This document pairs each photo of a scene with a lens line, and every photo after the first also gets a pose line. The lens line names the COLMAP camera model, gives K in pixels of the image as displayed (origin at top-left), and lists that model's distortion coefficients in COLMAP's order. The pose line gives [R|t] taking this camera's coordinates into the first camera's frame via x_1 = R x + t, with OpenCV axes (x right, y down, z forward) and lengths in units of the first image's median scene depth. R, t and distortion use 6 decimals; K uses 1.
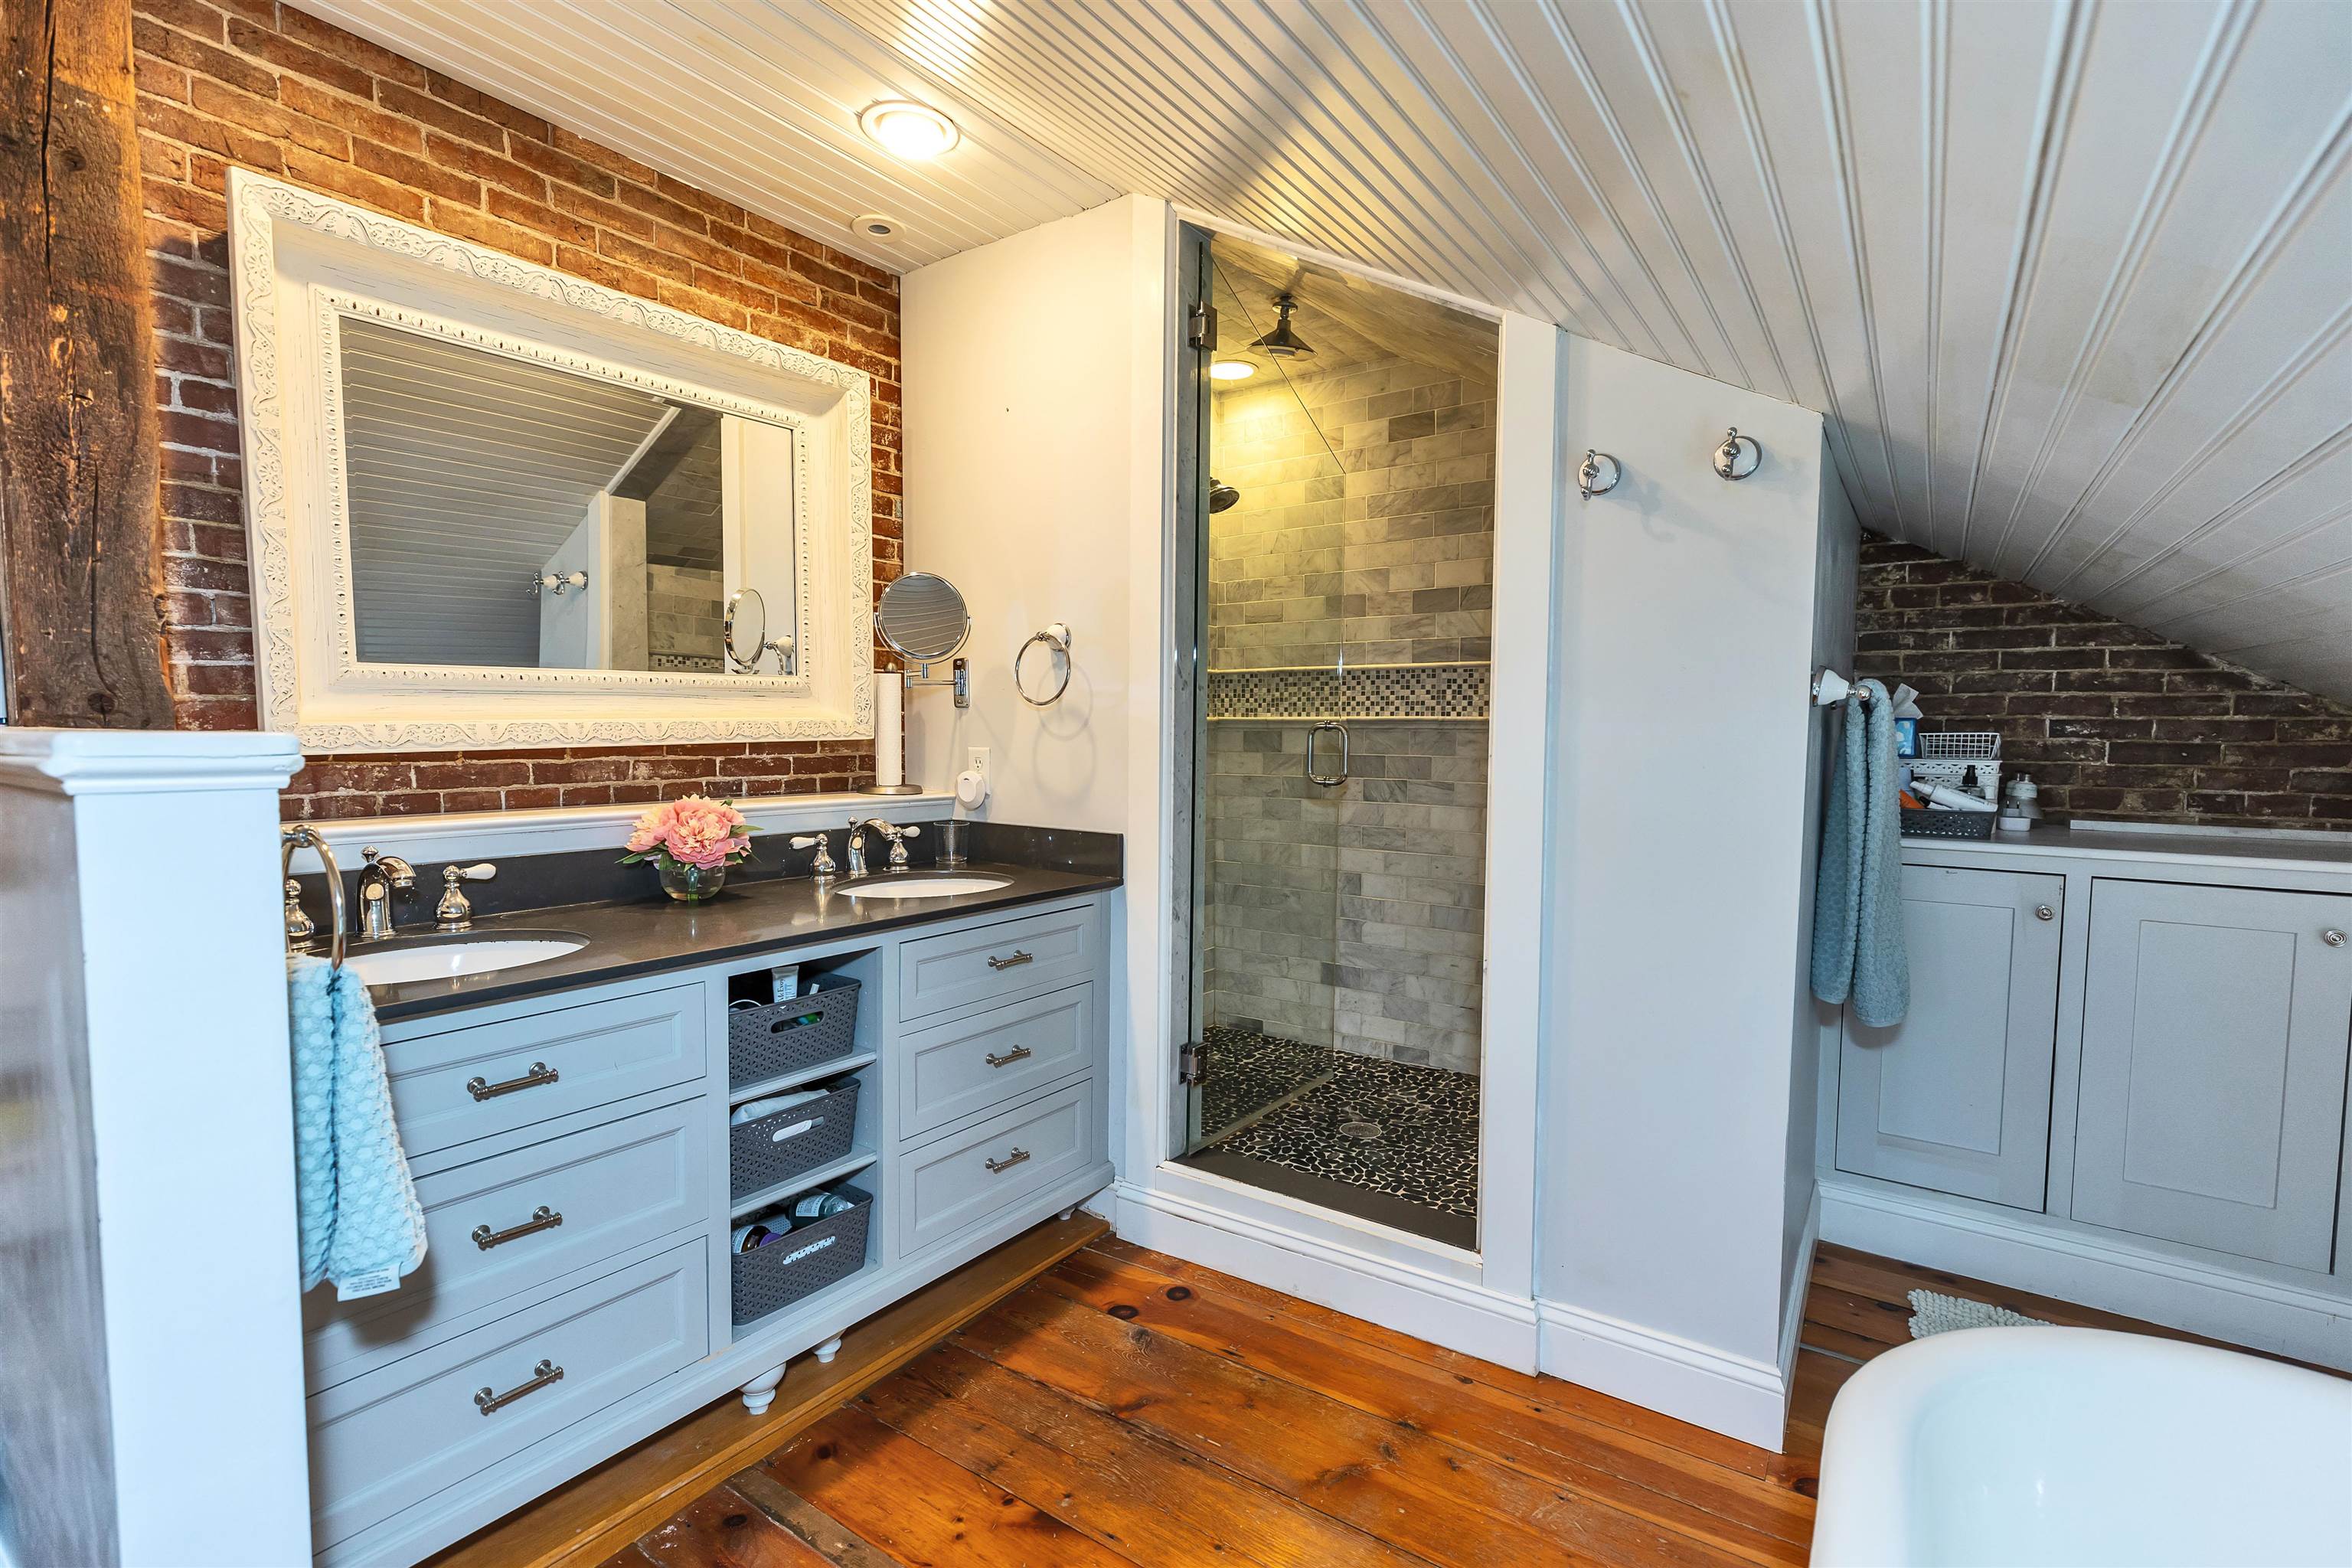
lens RADIAL K [[1057.0, 0, 1169.3], [0, 1057.0, 784.6], [0, 0, 1]] dist [0.005762, 0.000361]
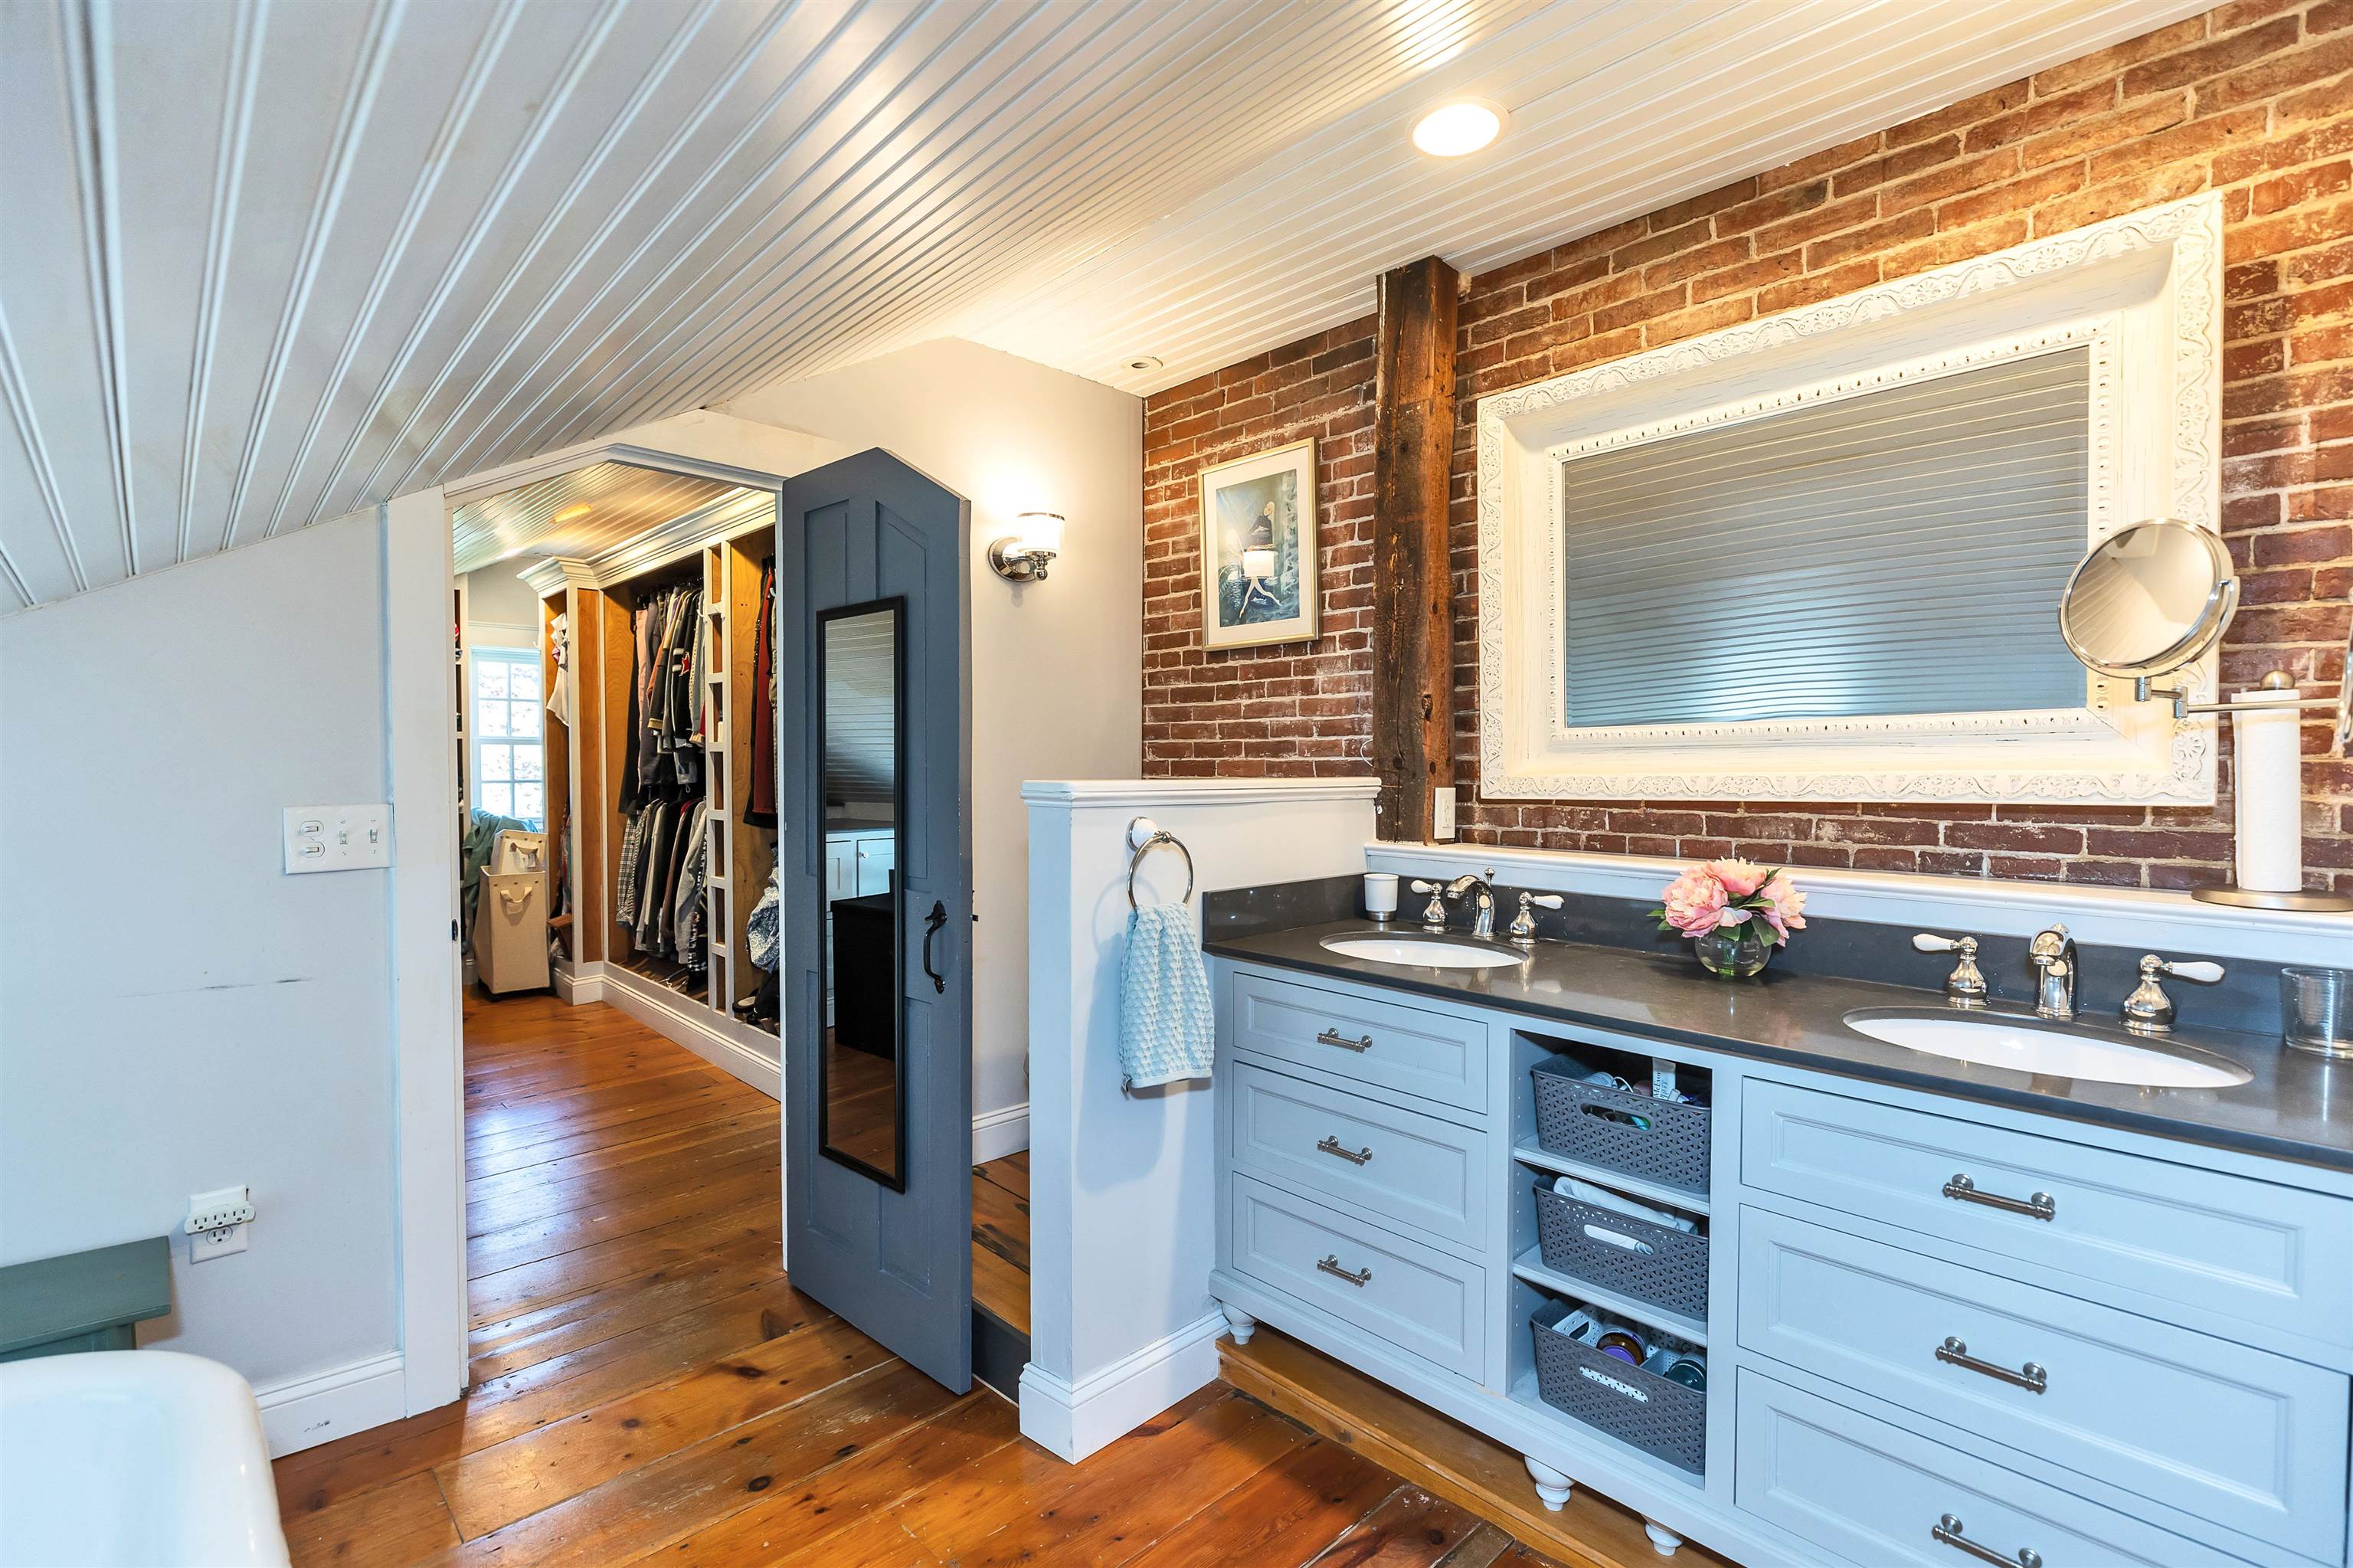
lens RADIAL K [[1057.5, 0, 1169.8], [0, 1057.5, 784.6], [0, 0, 1]] dist [0.005762, 0.000361]
pose [[-0.176161, 0.013769, -0.984265, 0.488038], [-0.058227, 0.998006, 0.024383, -0.043425], [0.982638, 0.061606, -0.175008, 0.649622]]
